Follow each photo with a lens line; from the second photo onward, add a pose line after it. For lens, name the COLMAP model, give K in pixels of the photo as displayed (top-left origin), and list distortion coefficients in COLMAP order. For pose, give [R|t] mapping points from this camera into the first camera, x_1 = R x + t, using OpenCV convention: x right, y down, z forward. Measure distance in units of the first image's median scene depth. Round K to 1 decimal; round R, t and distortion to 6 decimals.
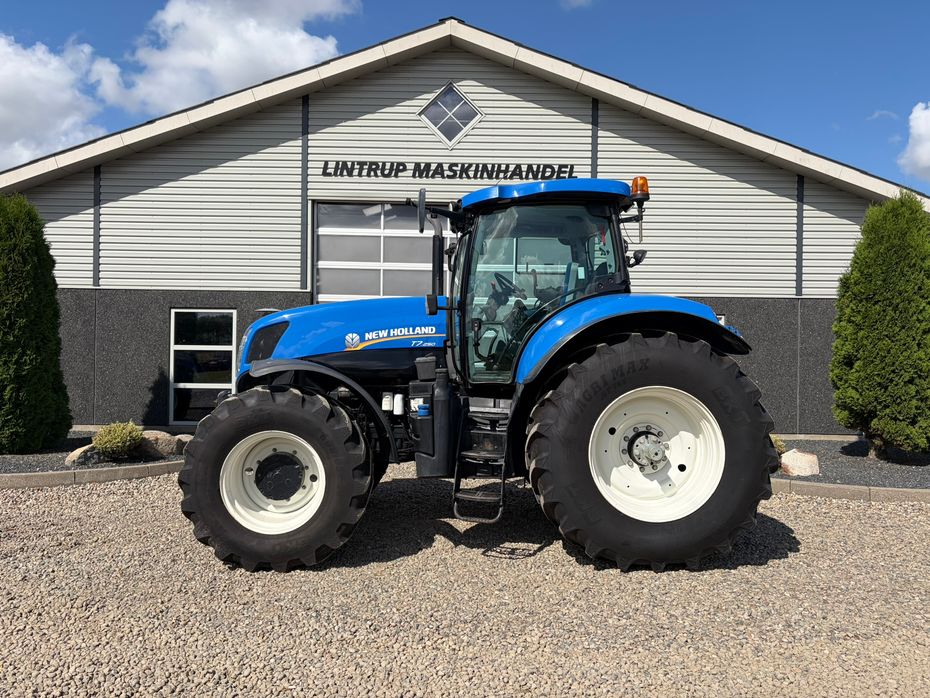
lens RADIAL K [[699.1, 0, 464.3], [0, 699.1, 351.0], [0, 0, 1]] dist [0.051381, -0.060111]
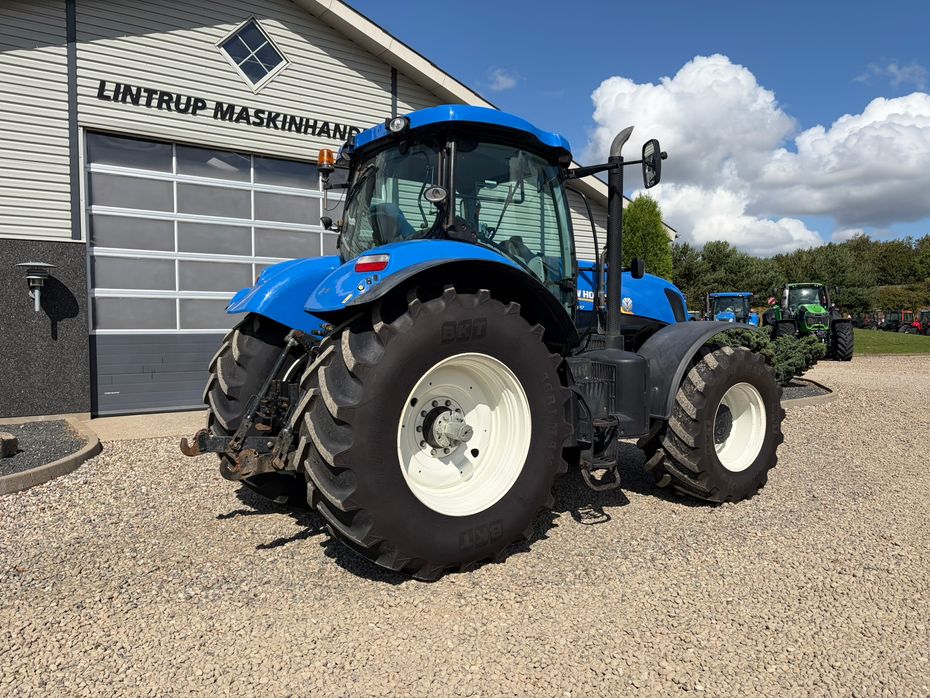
lens RADIAL K [[699.1, 0, 470.4], [0, 699.1, 351.9], [0, 0, 1]] dist [0.051381, -0.060111]
pose [[0.811635, -0.038925, 0.582867, -0.338508], [0.009680, 0.998537, 0.053205, 0.000673], [-0.584085, -0.037541, 0.810824, 0.086854]]
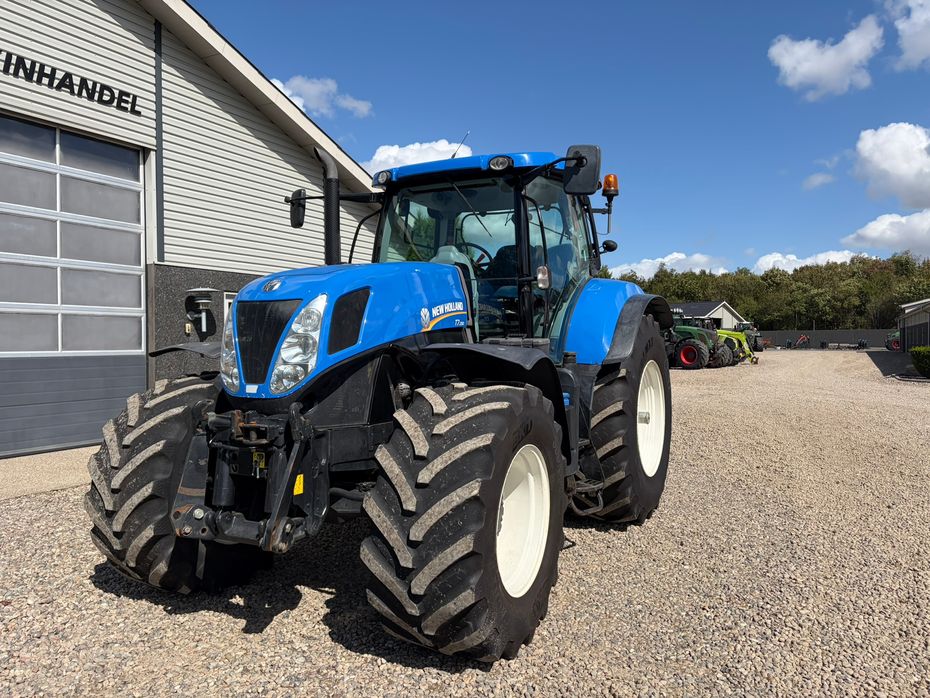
lens RADIAL K [[699.1, 0, 471.7], [0, 699.1, 345.9], [0, 0, 1]] dist [0.051381, -0.060111]
pose [[0.473925, -0.022016, 0.880290, -0.370321], [0.004312, 0.999733, 0.022681, -0.000959], [-0.880554, -0.006954, 0.473894, 0.291359]]
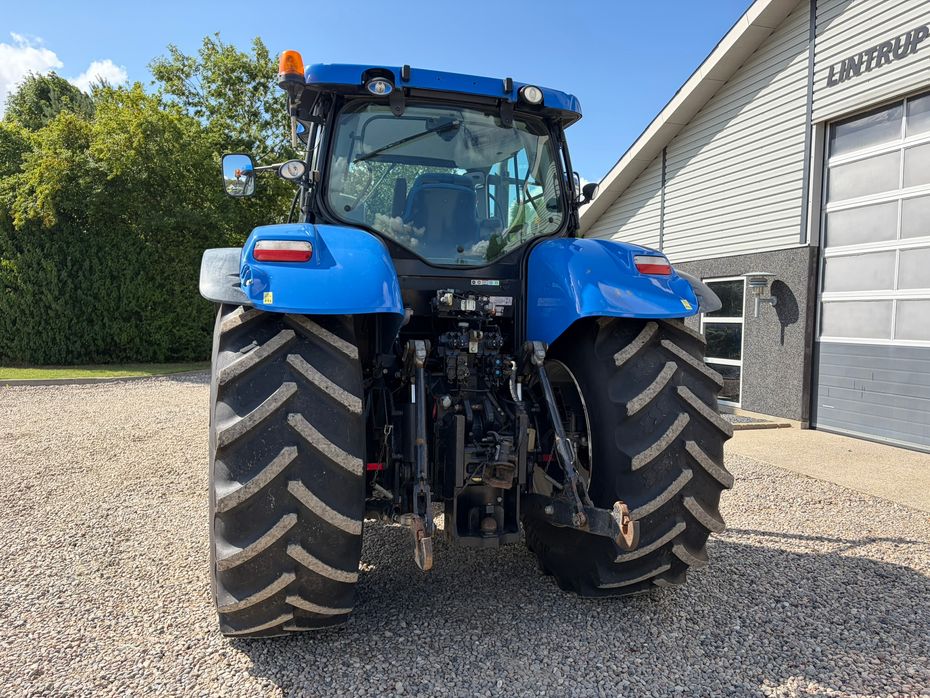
lens RADIAL K [[699.1, 0, 474.2], [0, 699.1, 352.7], [0, 0, 1]] dist [0.051381, -0.060111]
pose [[0.281439, 0.038816, -0.958794, 0.421968], [-0.008435, 0.999243, 0.037978, 0.006080], [0.959542, -0.002601, 0.281553, 0.429344]]
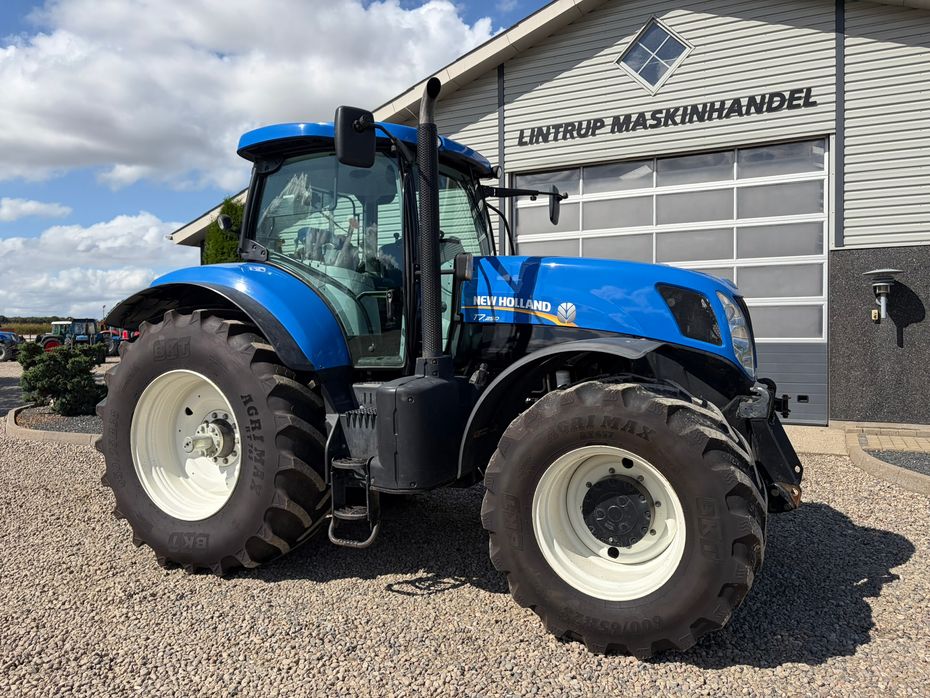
lens RADIAL K [[699.1, 0, 465.2], [0, 699.1, 346.0], [0, 0, 1]] dist [0.051381, -0.060111]
pose [[0.897048, -0.011945, -0.441772, 0.154581], [0.023789, 0.999491, 0.021279, 0.002447], [0.441293, -0.029598, 0.896875, 0.096707]]
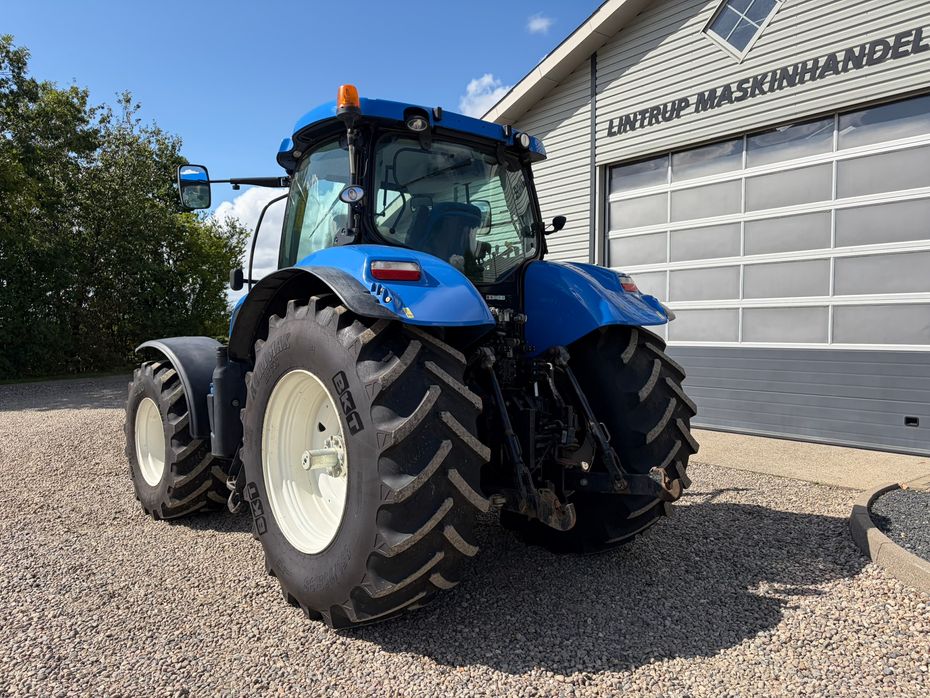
lens RADIAL K [[699.1, 0, 461.1], [0, 699.1, 354.2], [0, 0, 1]] dist [0.051381, -0.060111]
pose [[0.623541, 0.011632, -0.781704, 0.396075], [0.012765, 0.999605, 0.025057, 0.006847], [0.781686, -0.025603, 0.623146, 0.275413]]
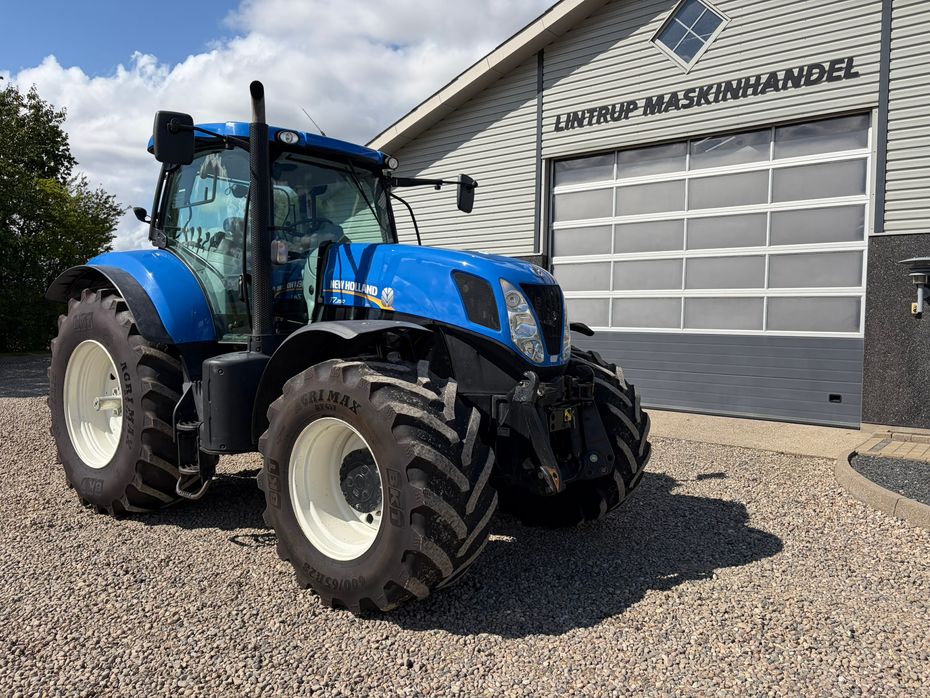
lens RADIAL K [[699.1, 0, 460.2], [0, 699.1, 349.4], [0, 0, 1]] dist [0.051381, -0.060111]
pose [[0.774974, 0.025516, -0.631478, 0.309826], [0.000468, 0.999161, 0.040947, 0.007146], [0.631994, -0.032028, 0.774312, 0.168464]]
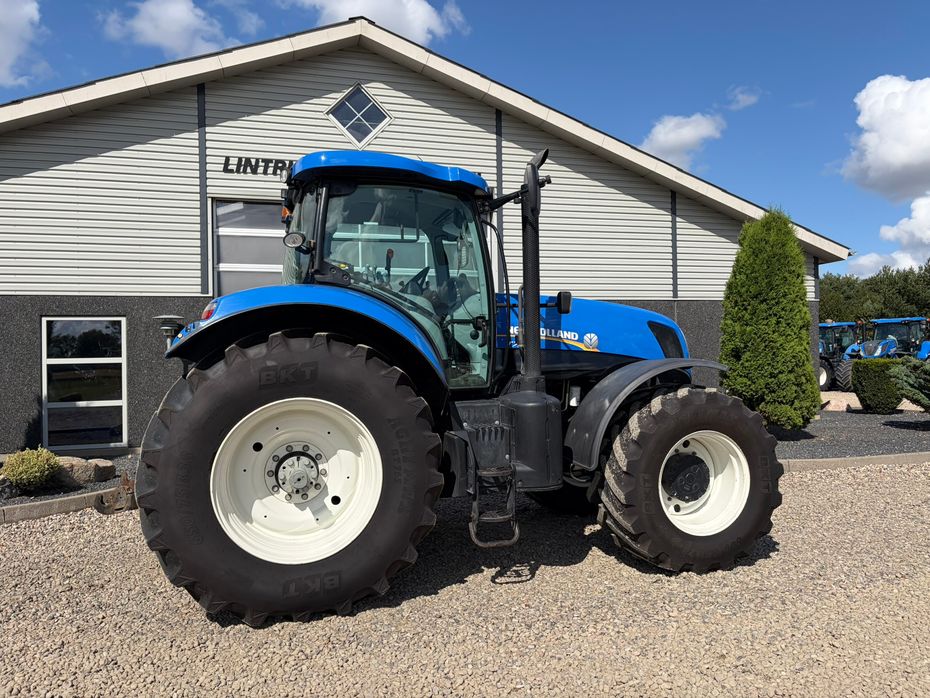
lens RADIAL K [[699.1, 0, 470.0], [0, 699.1, 354.0], [0, 0, 1]] dist [0.051381, -0.060111]
pose [[0.959769, -0.028925, 0.279298, -0.155782], [0.029833, 0.999554, 0.000999, 0.000166], [-0.279202, 0.007374, 0.960204, 0.014712]]
